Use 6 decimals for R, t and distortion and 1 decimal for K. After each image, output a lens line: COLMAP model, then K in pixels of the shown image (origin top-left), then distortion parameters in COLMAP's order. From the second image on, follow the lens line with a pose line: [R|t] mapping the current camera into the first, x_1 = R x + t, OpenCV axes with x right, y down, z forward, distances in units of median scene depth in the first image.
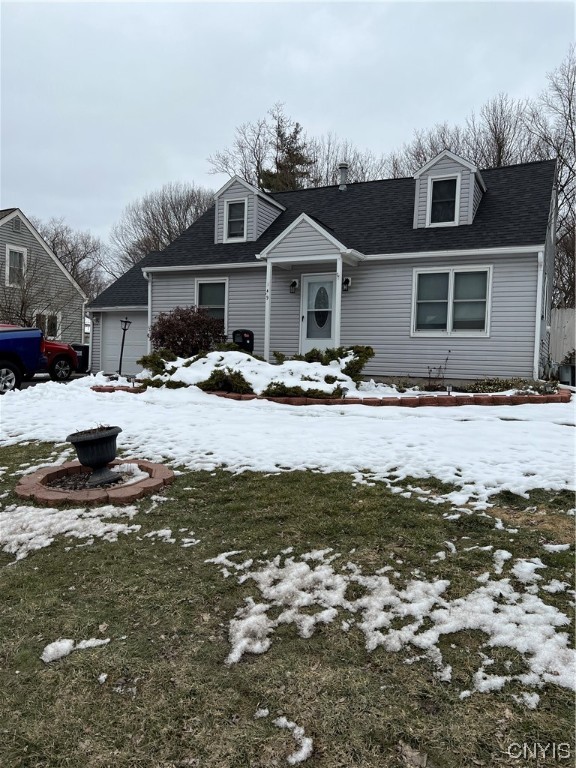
lens RADIAL K [[562.0, 0, 288.0], [0, 562.0, 384.0], [0, 0, 1]] dist [0.028848, 0.003832]
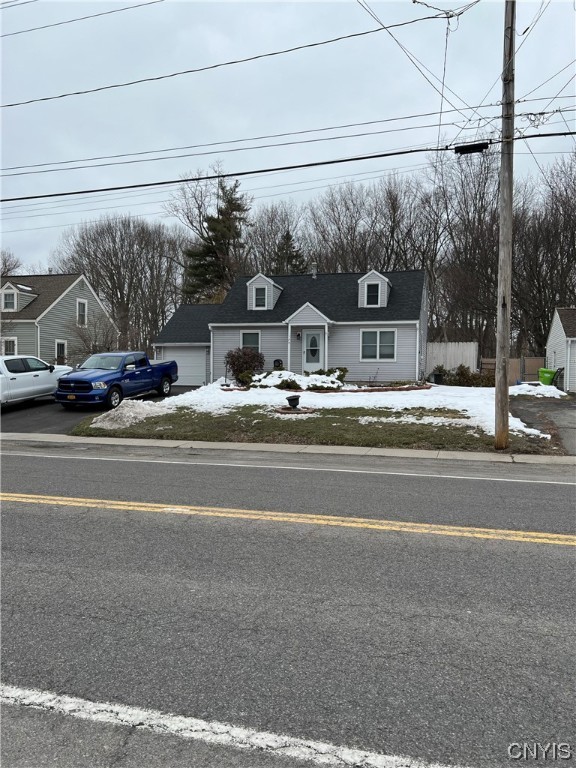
lens RADIAL K [[573.2, 0, 285.0], [0, 573.2, 389.5], [0, 0, 1]] dist [0.094635, -0.092385]
pose [[0.985923, -0.024262, 0.165429, -0.397859], [0.025855, 0.999638, -0.007482, 0.026252], [-0.165187, 0.011654, 0.986193, -1.016297]]
